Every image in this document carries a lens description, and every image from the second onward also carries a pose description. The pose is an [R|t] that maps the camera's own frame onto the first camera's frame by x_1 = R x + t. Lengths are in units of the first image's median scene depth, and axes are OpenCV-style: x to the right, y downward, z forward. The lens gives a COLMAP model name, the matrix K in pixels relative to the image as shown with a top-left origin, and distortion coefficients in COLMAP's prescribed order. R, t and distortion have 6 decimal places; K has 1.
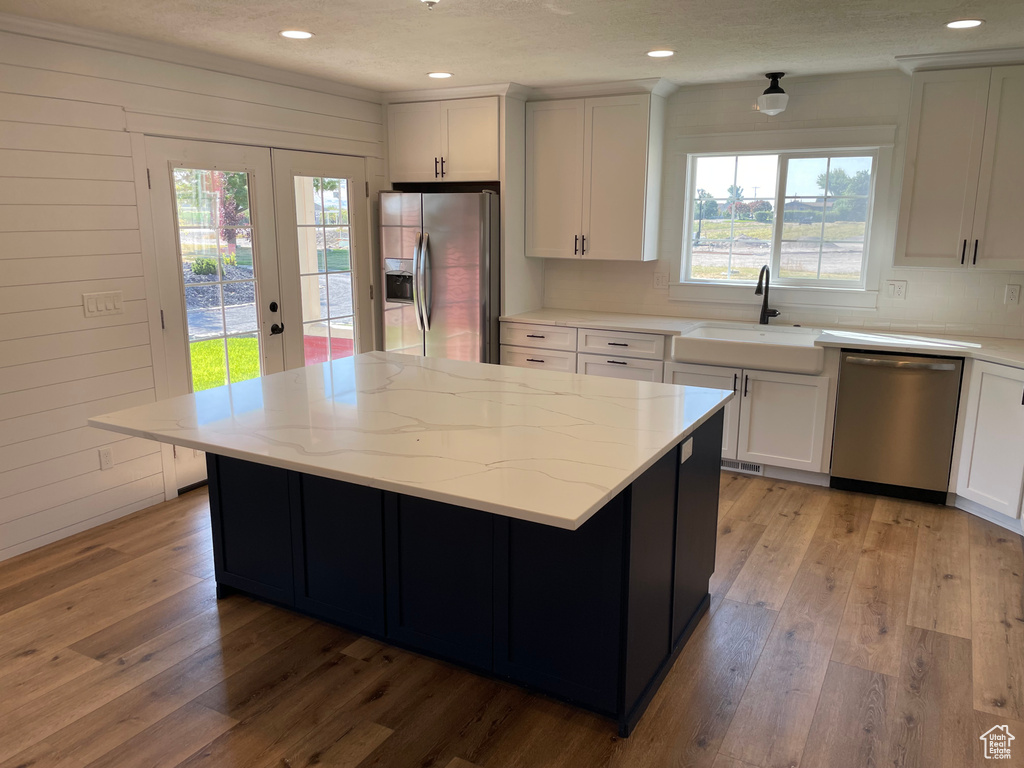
lens RADIAL K [[793.5, 0, 512.0], [0, 793.5, 384.0], [0, 0, 1]] dist [0.000245, -0.003316]
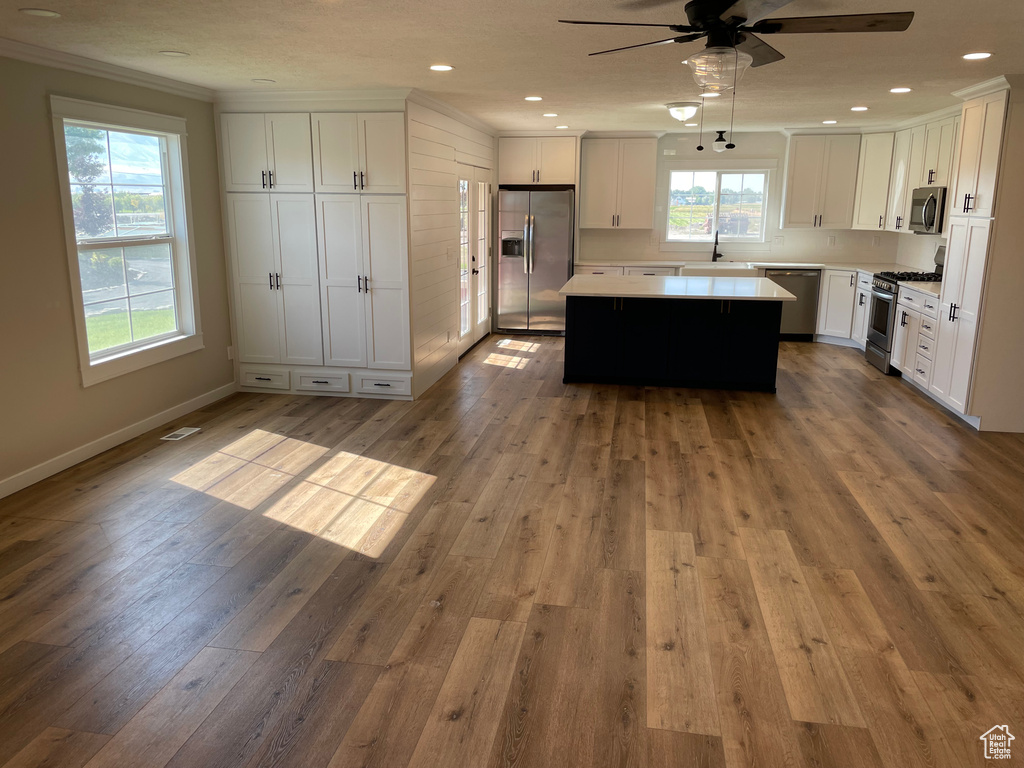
lens RADIAL K [[793.5, 0, 512.0], [0, 793.5, 384.0], [0, 0, 1]] dist [0.000245, -0.003316]
pose [[0.942723, -0.077107, 0.324542, -0.751259], [0.071436, 0.997013, 0.029370, 0.122058], [-0.325837, -0.004504, 0.945415, -0.614630]]
